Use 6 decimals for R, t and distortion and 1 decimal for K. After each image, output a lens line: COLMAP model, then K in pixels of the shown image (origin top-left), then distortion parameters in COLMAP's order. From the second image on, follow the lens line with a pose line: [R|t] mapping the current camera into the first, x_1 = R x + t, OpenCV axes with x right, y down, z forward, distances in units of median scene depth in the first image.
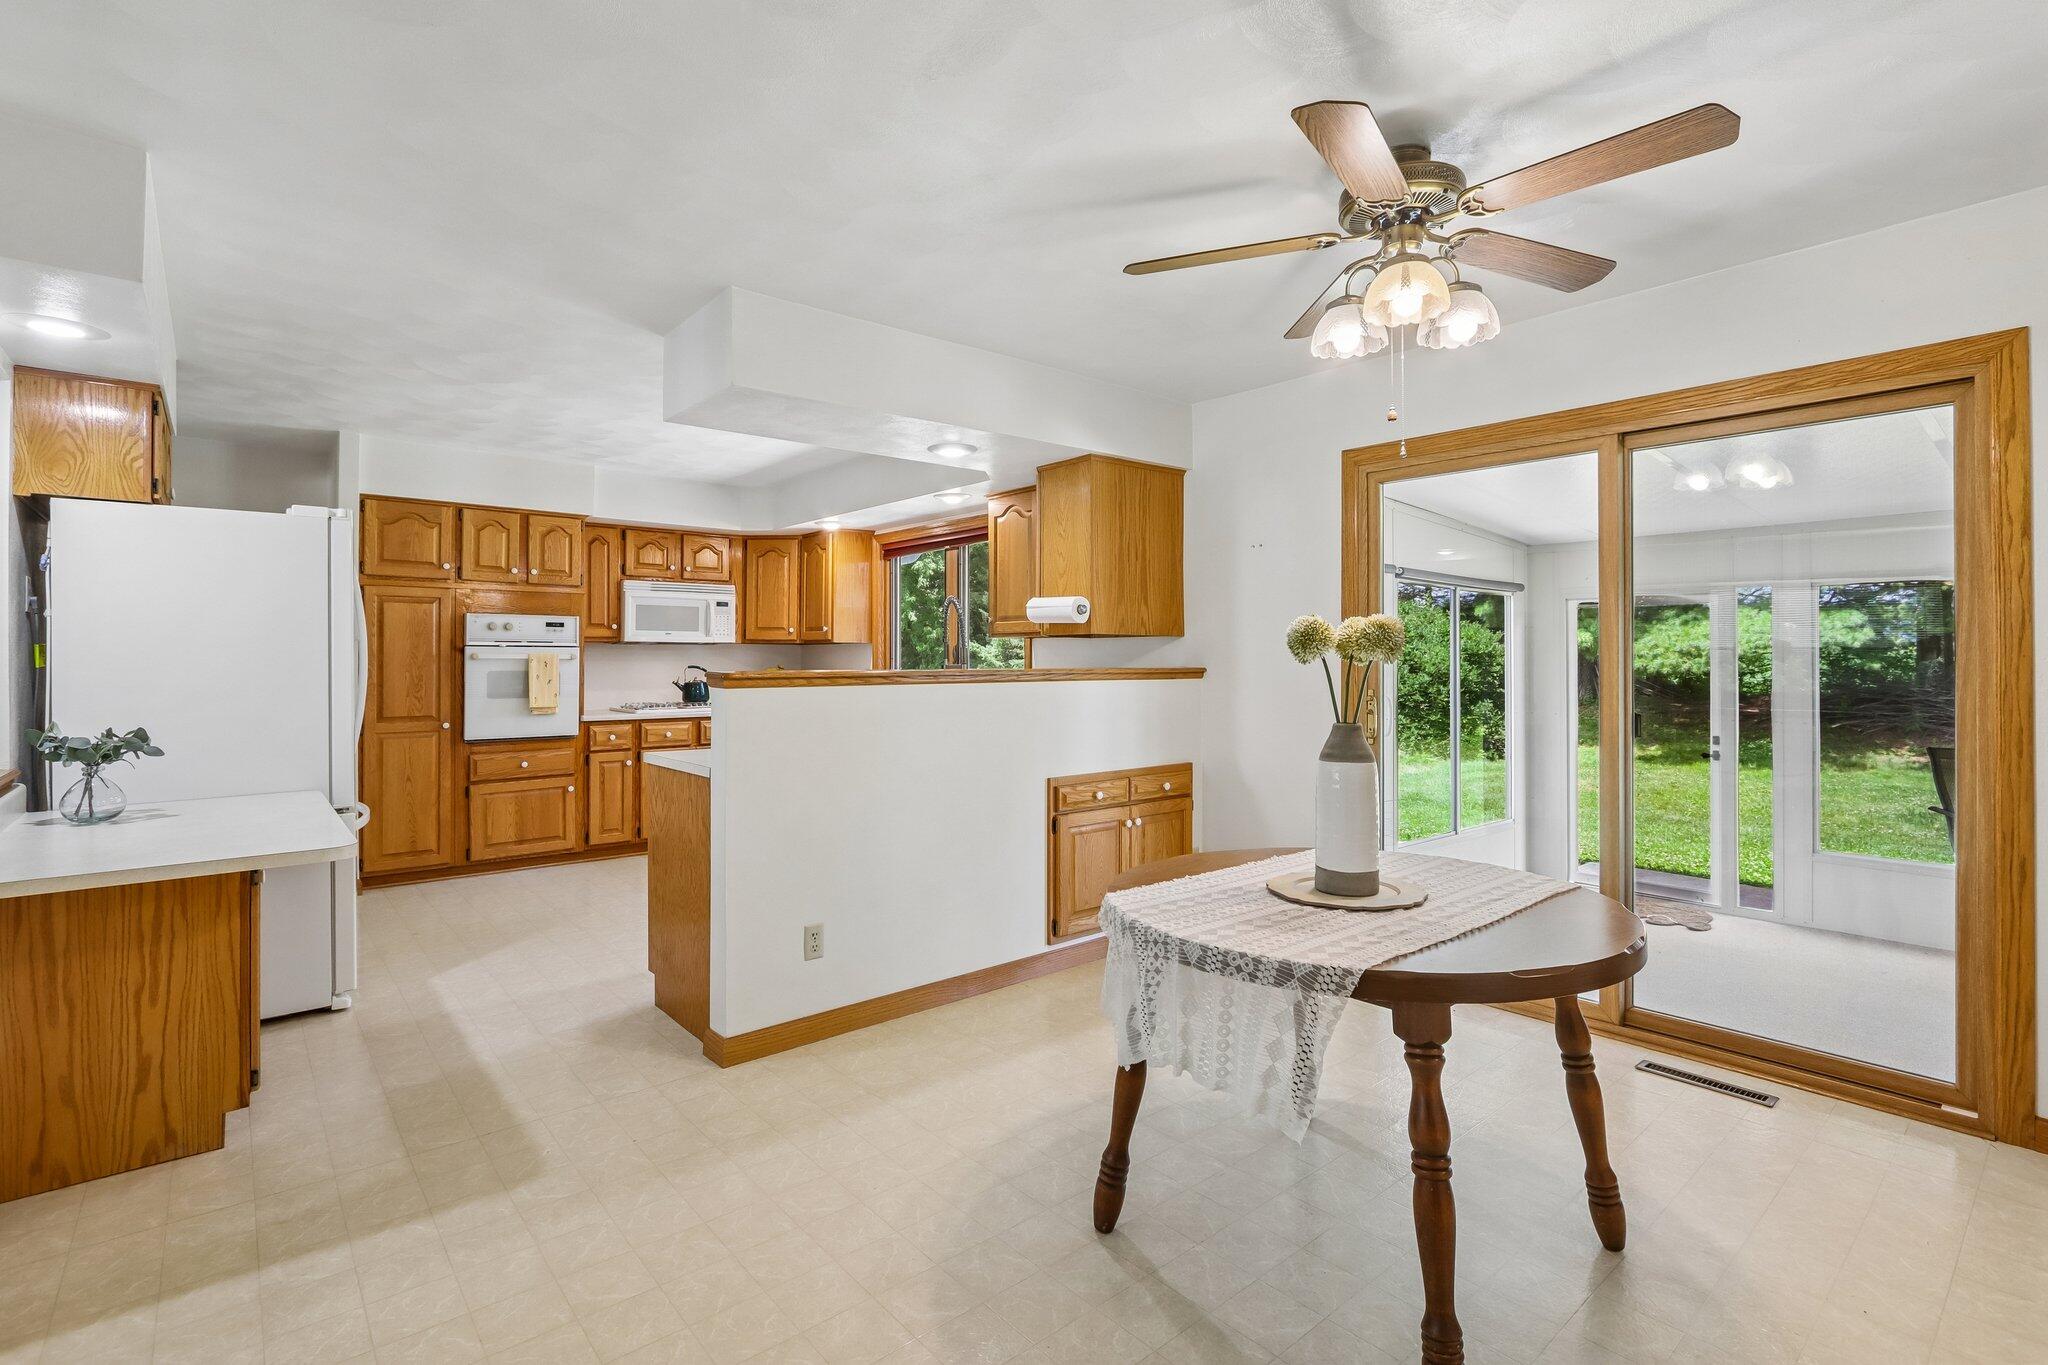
lens RADIAL K [[943.4, 0, 1019.6], [0, 943.4, 661.4], [0, 0, 1]] dist [-0.016979, 0.000282]
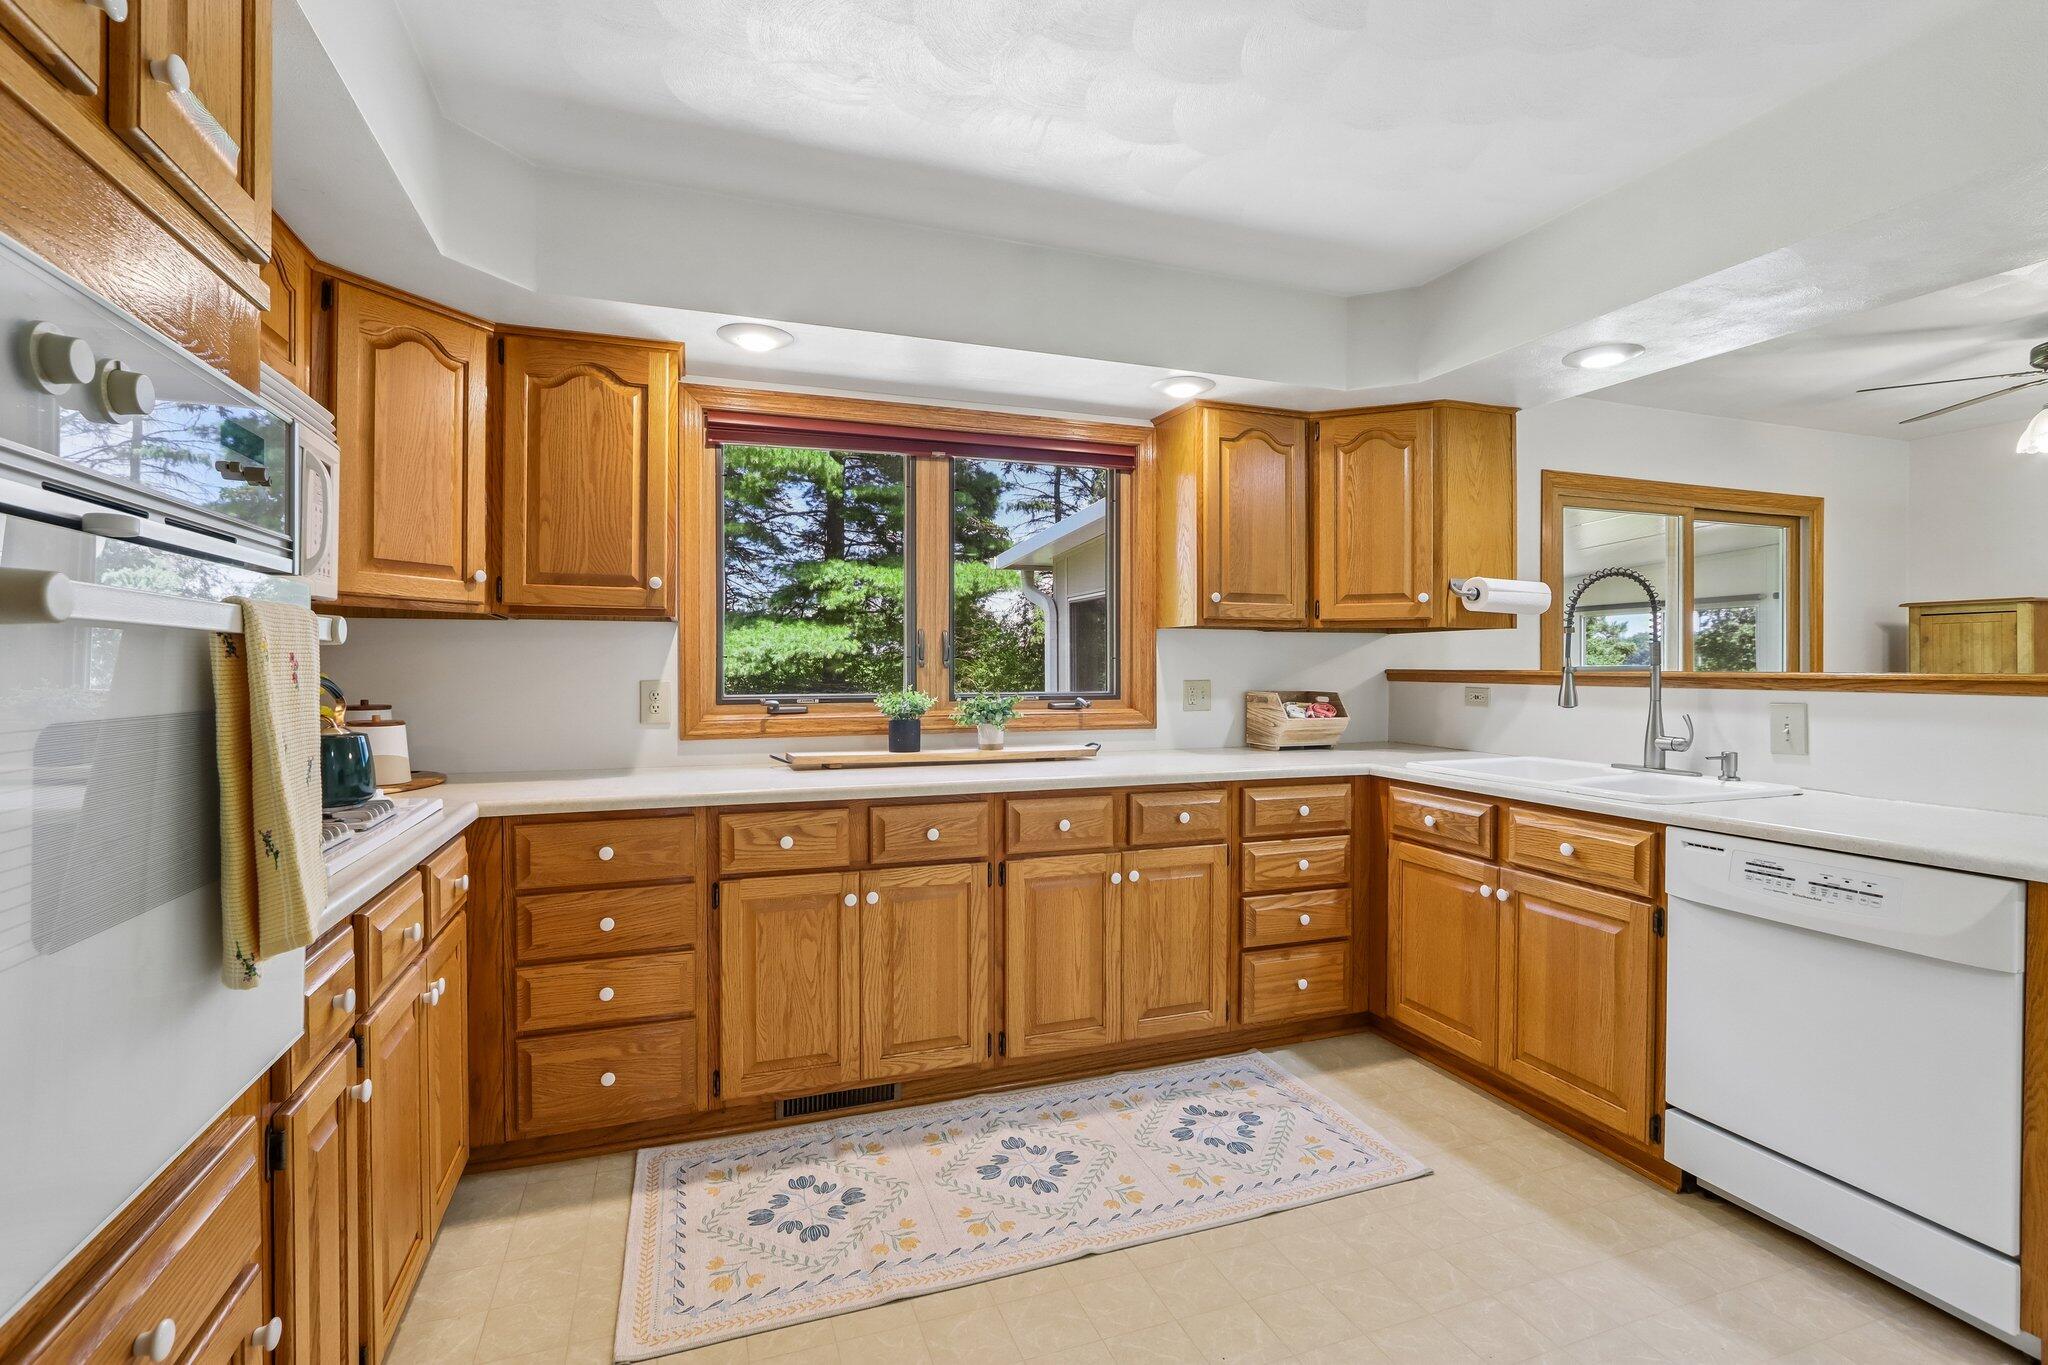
lens RADIAL K [[943.4, 0, 1026.8], [0, 943.4, 674.0], [0, 0, 1]] dist [-0.016979, 0.000282]
pose [[0.352202, -0.008310, 0.935887, -0.590727], [0.000132, 0.999961, 0.008829, 0.001671], [-0.935924, -0.002986, 0.352189, 0.784536]]
